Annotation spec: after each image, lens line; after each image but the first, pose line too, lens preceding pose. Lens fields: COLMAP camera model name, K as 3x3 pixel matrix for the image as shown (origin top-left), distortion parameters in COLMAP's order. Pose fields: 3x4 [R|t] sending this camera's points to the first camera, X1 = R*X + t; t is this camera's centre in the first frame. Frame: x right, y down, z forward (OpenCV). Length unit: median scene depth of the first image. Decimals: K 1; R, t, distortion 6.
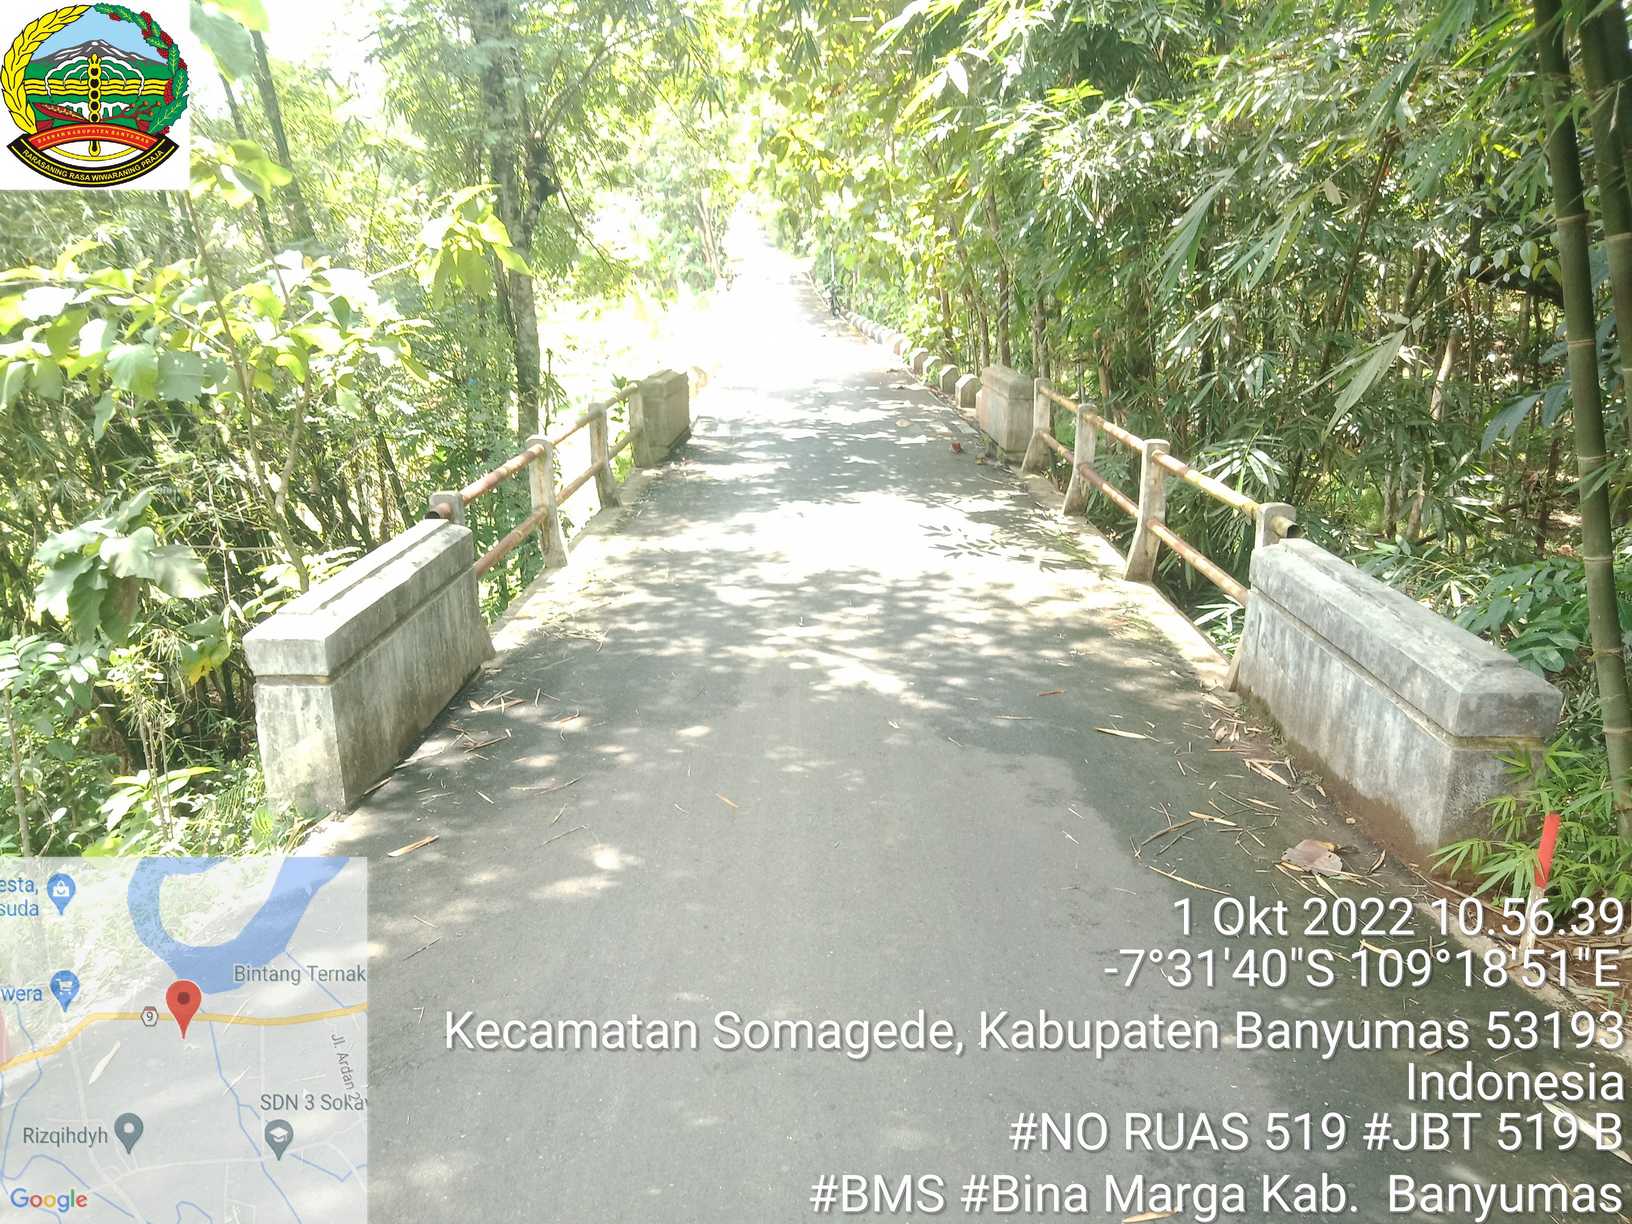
lens RADIAL K [[1203.5, 0, 817.6], [0, 1203.5, 619.3], [0, 0, 1]] dist [0.024829, -0.038304]
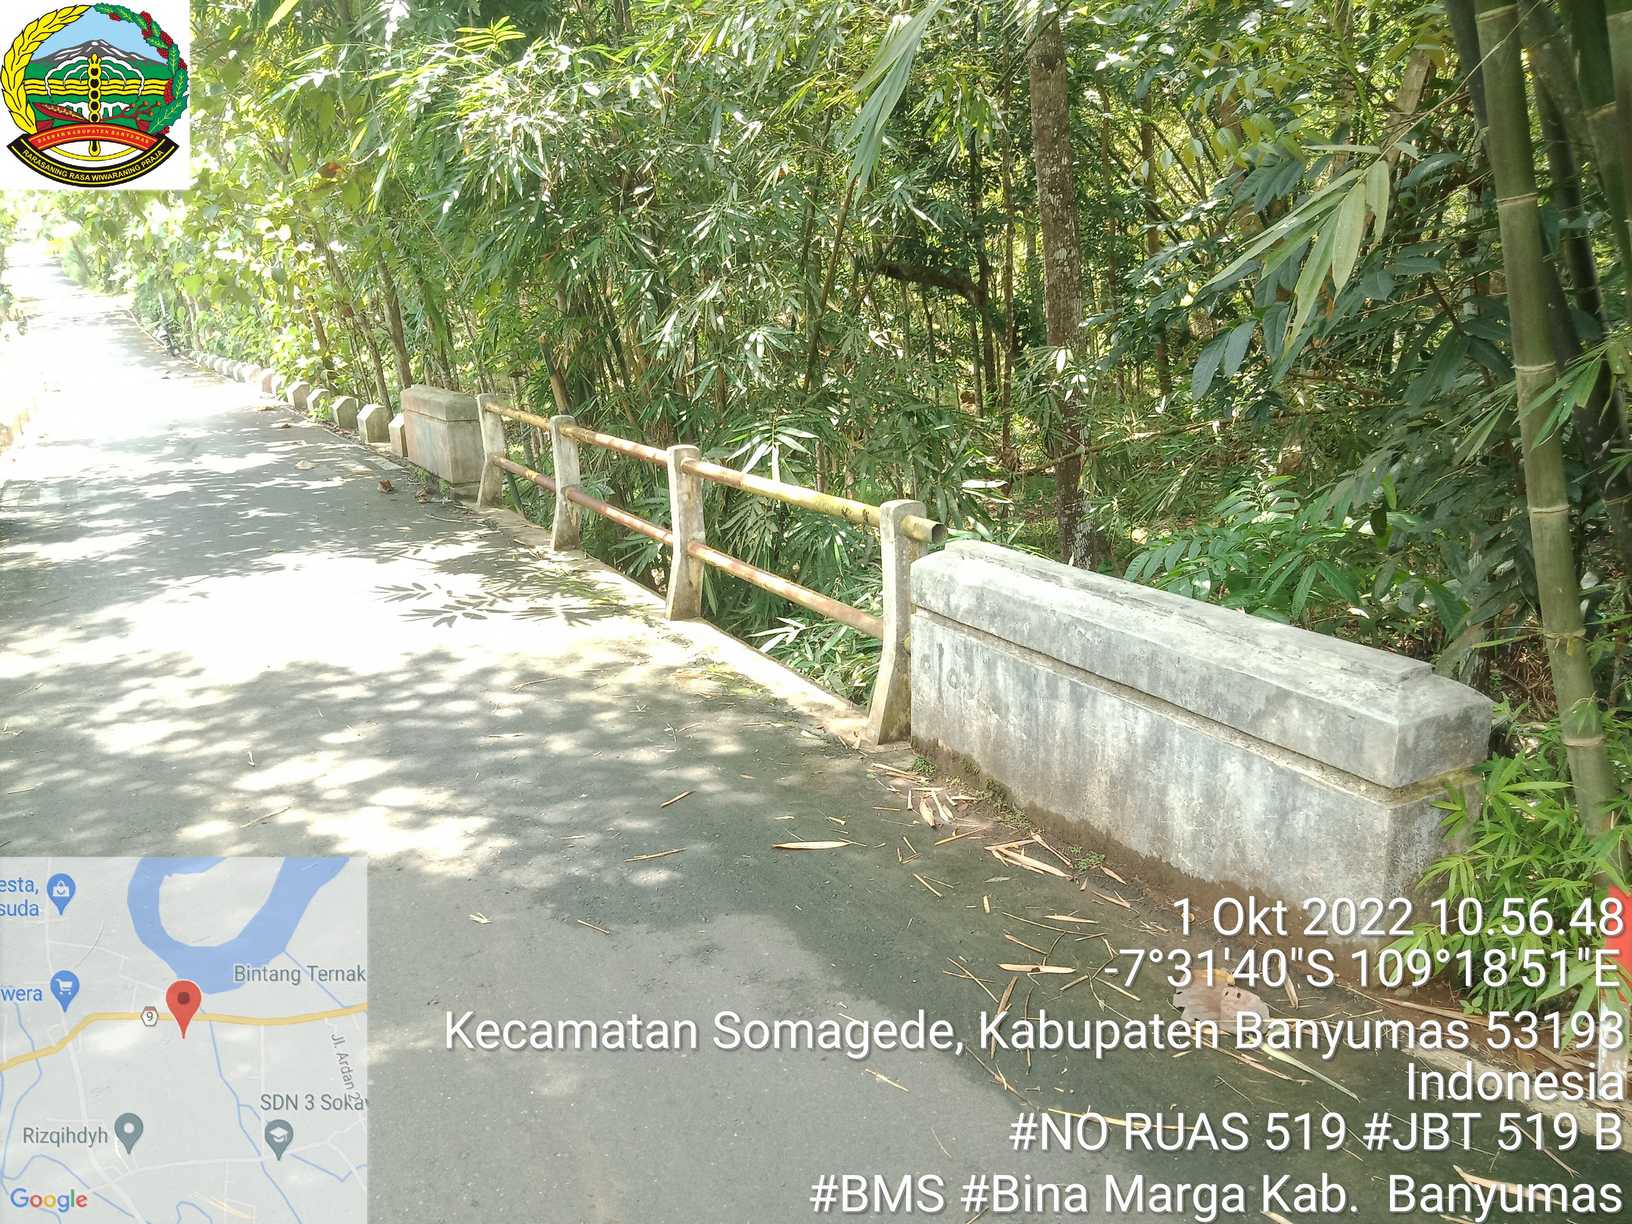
lens RADIAL K [[1203.5, 0, 817.6], [0, 1203.5, 619.3], [0, 0, 1]] dist [0.024829, -0.038304]
pose [[0.876770, -0.150373, 0.456795, -0.018799], [0.162466, 0.986629, 0.012955, -0.018651], [-0.452635, 0.062855, 0.889478, 0.160790]]
